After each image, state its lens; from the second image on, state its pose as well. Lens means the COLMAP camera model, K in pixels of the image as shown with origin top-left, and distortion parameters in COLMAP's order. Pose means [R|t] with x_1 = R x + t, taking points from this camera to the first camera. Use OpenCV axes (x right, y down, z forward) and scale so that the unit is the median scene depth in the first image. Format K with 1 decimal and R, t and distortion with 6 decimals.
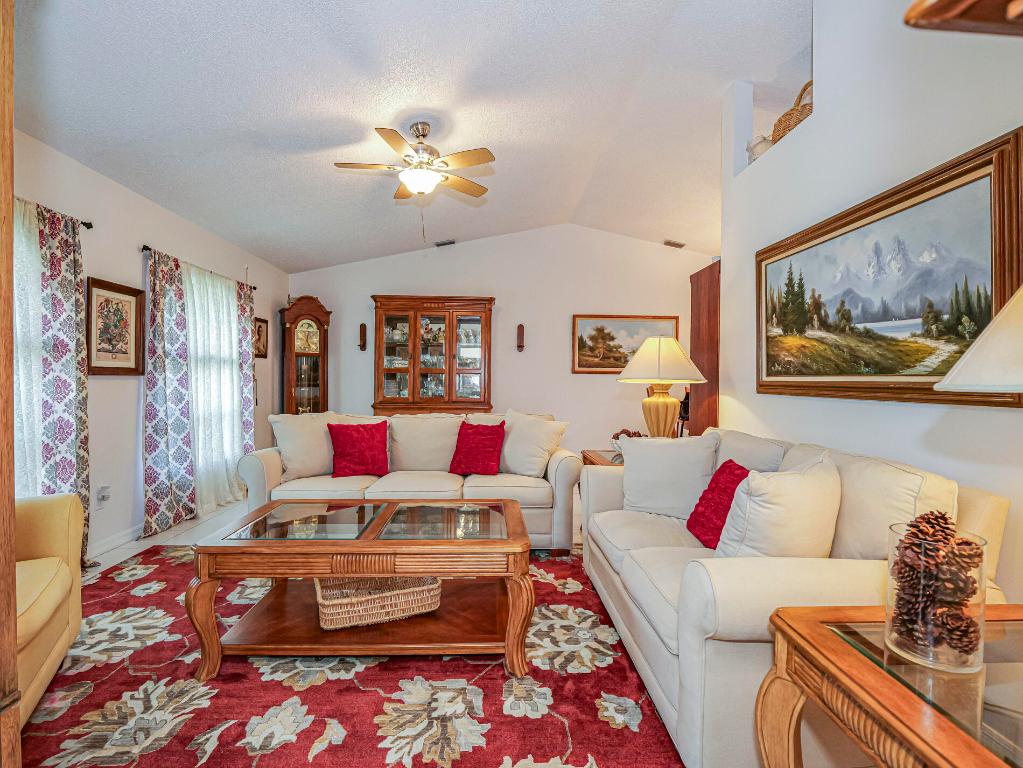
lens RADIAL K [[499.6, 0, 512.9], [0, 499.6, 383.8], [0, 0, 1]] dist [-0.018148, -0.000020]
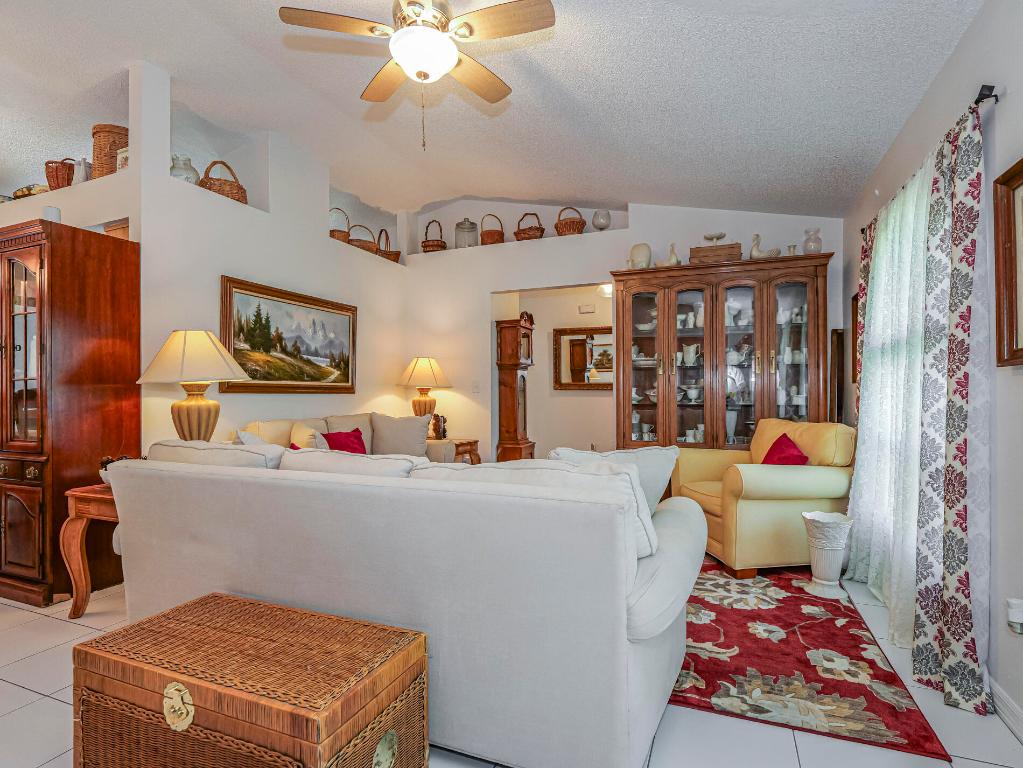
lens RADIAL K [[544.9, 0, 507.1], [0, 544.9, 388.6], [0, 0, 1]] dist [0.000305, 0.000233]
pose [[-0.906851, -0.002213, 0.421445, -0.845551], [-0.002034, 0.999998, 0.000872, 0.007462], [-0.421446, -0.000066, -0.906854, 2.342825]]
